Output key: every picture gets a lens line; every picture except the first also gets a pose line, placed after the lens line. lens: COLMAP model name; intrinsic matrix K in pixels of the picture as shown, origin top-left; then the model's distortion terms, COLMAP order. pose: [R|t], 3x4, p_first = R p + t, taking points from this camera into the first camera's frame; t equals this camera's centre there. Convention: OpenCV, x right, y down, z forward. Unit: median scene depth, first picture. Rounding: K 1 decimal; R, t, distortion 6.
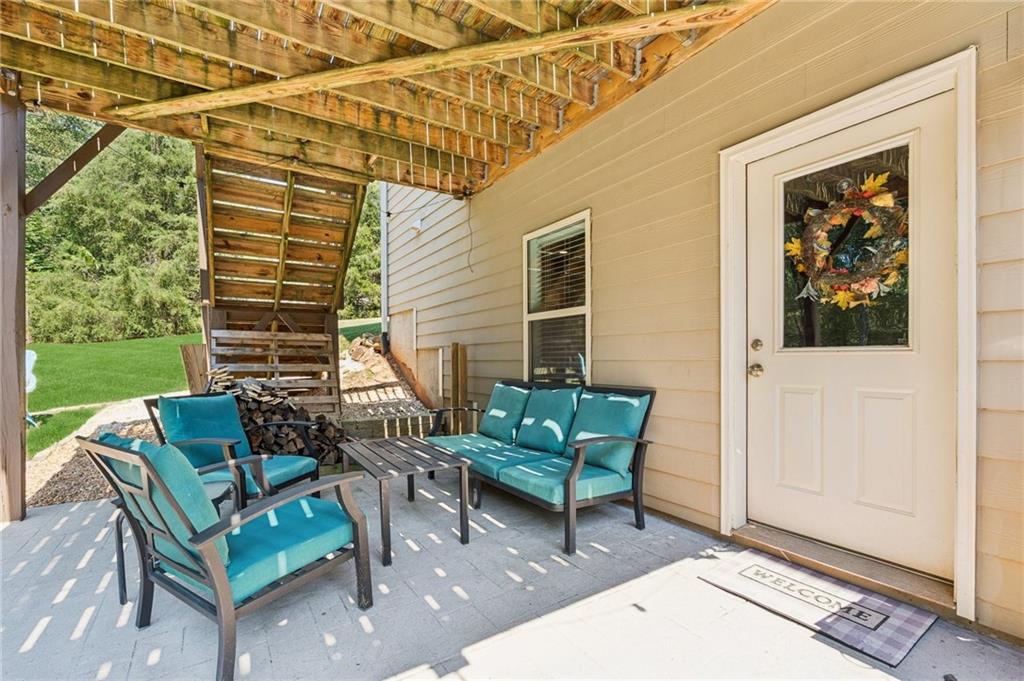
lens RADIAL K [[451.9, 0, 503.6], [0, 451.9, 365.1], [0, 0, 1]] dist [-0.003551, 0.001145]
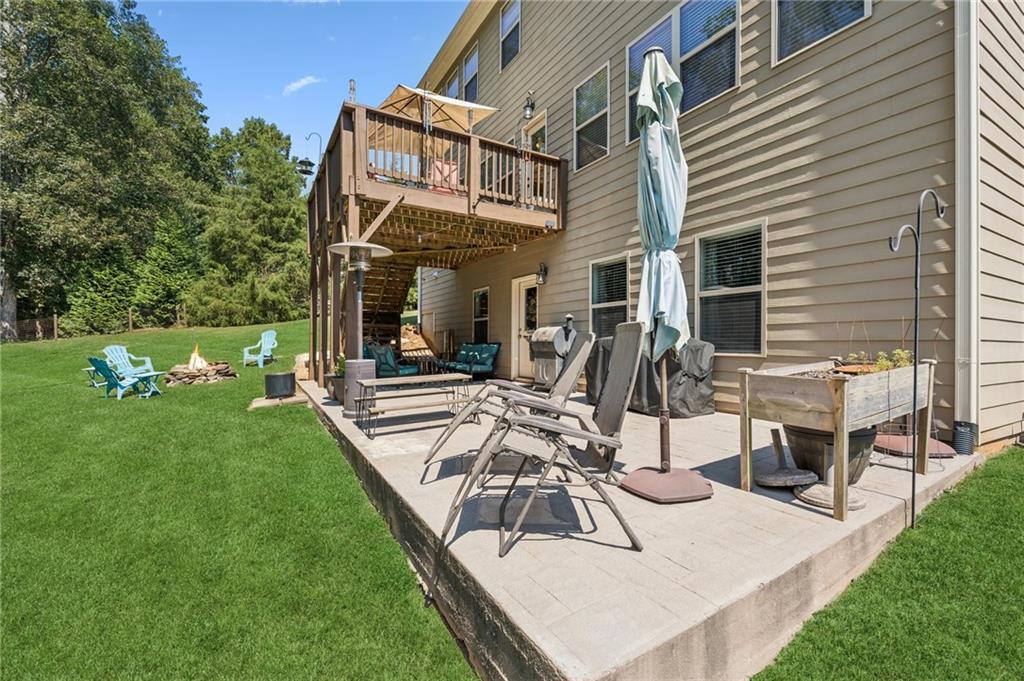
lens RADIAL K [[451.9, 0, 517.3], [0, 451.9, 341.5], [0, 0, 1]] dist [-0.003551, 0.001145]
pose [[0.999670, 0.008824, -0.024140, 0.112703], [-0.009351, 0.999718, -0.021829, 0.024665], [0.023940, 0.022048, 0.999470, -0.513812]]
